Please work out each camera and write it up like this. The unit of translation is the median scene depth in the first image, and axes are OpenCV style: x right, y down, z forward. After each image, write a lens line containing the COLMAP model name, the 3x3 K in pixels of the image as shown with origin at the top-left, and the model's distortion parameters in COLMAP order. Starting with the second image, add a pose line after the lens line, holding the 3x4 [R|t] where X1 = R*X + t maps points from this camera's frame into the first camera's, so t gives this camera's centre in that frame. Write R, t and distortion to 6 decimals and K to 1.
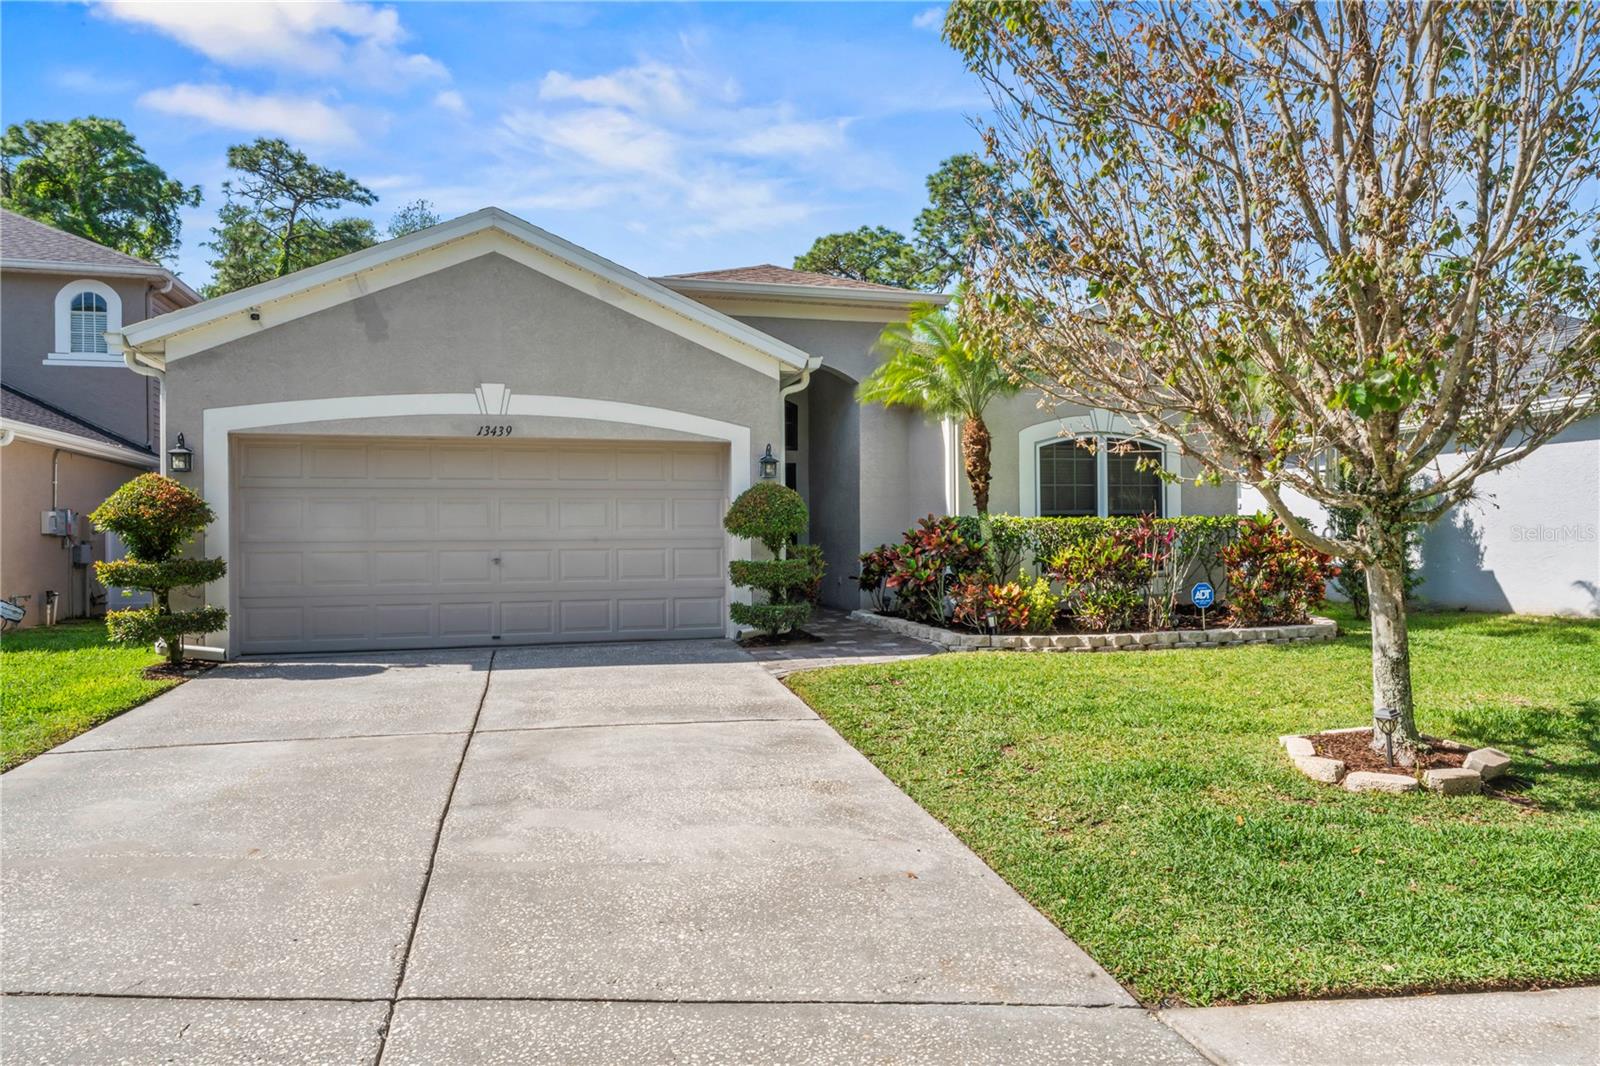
lens RADIAL K [[1012.3, 0, 800.0], [0, 1012.3, 533.0], [0, 0, 1]] dist [0.000351, -0.000038]
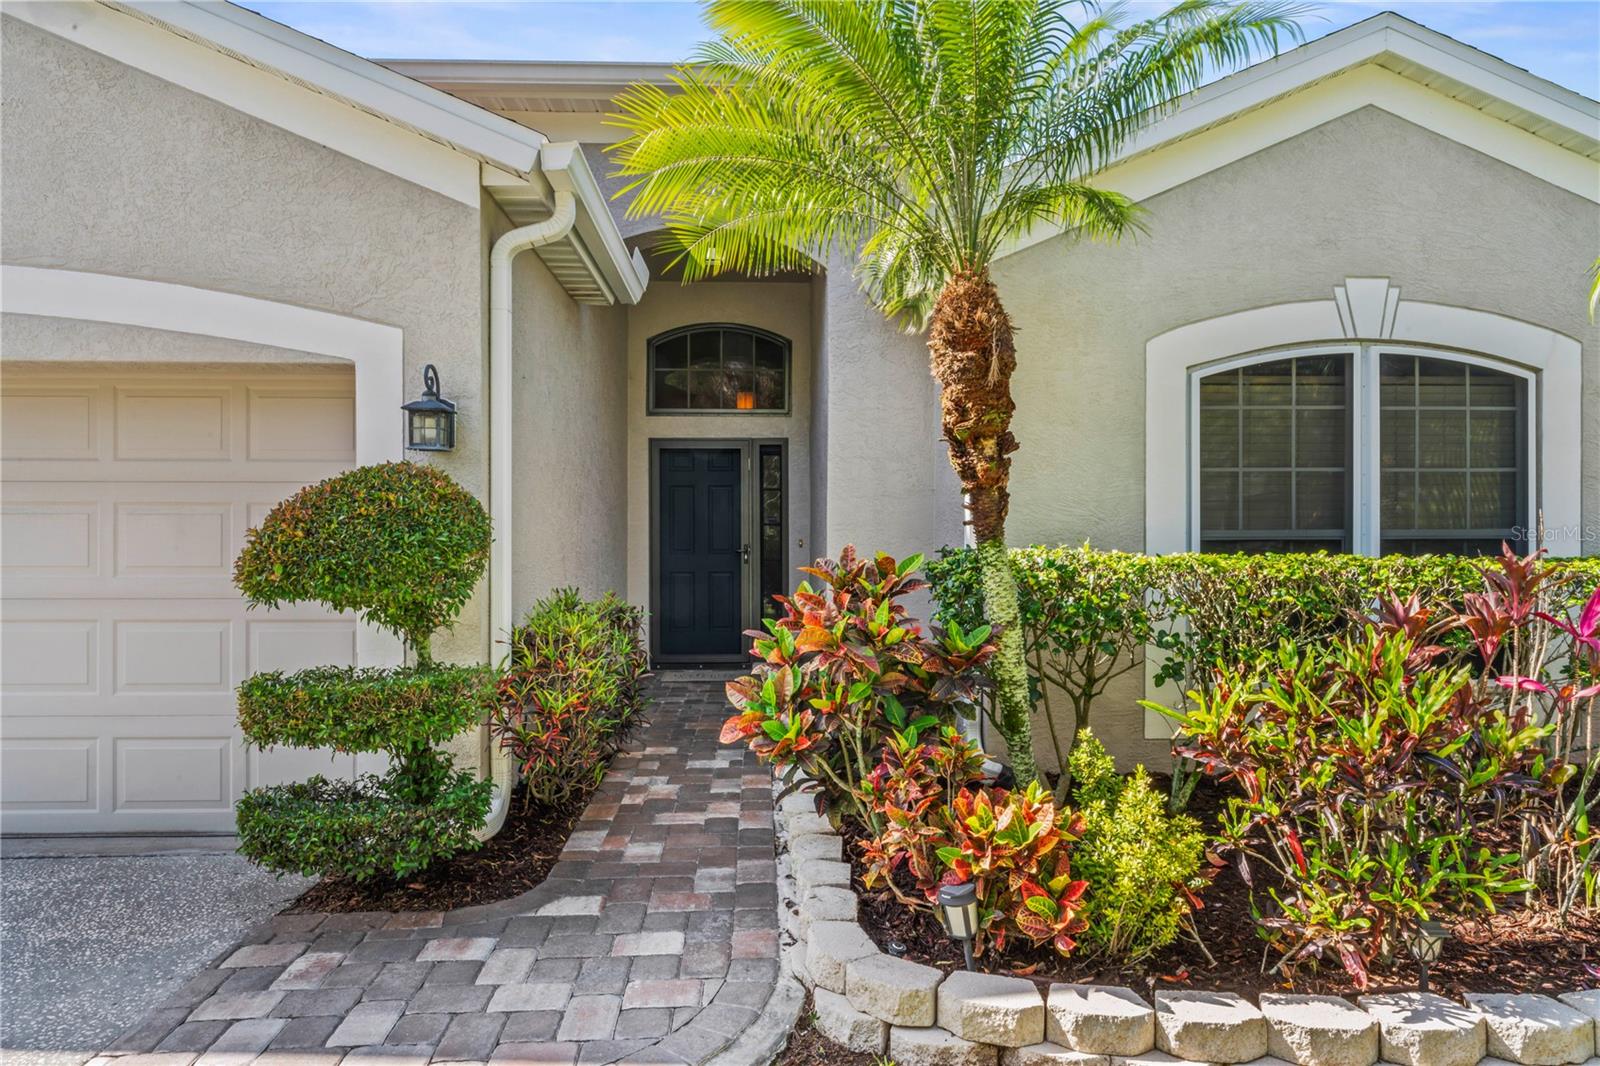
lens RADIAL K [[982.9, 0, 797.6], [0, 982.9, 519.5], [0, 0, 1]] dist [0.001688, 0.001424]
pose [[0.973519, 0.006490, -0.228513, 0.194150], [-0.008327, 0.999940, -0.007074, -0.026090], [0.228454, 0.008789, 0.973515, 0.656526]]
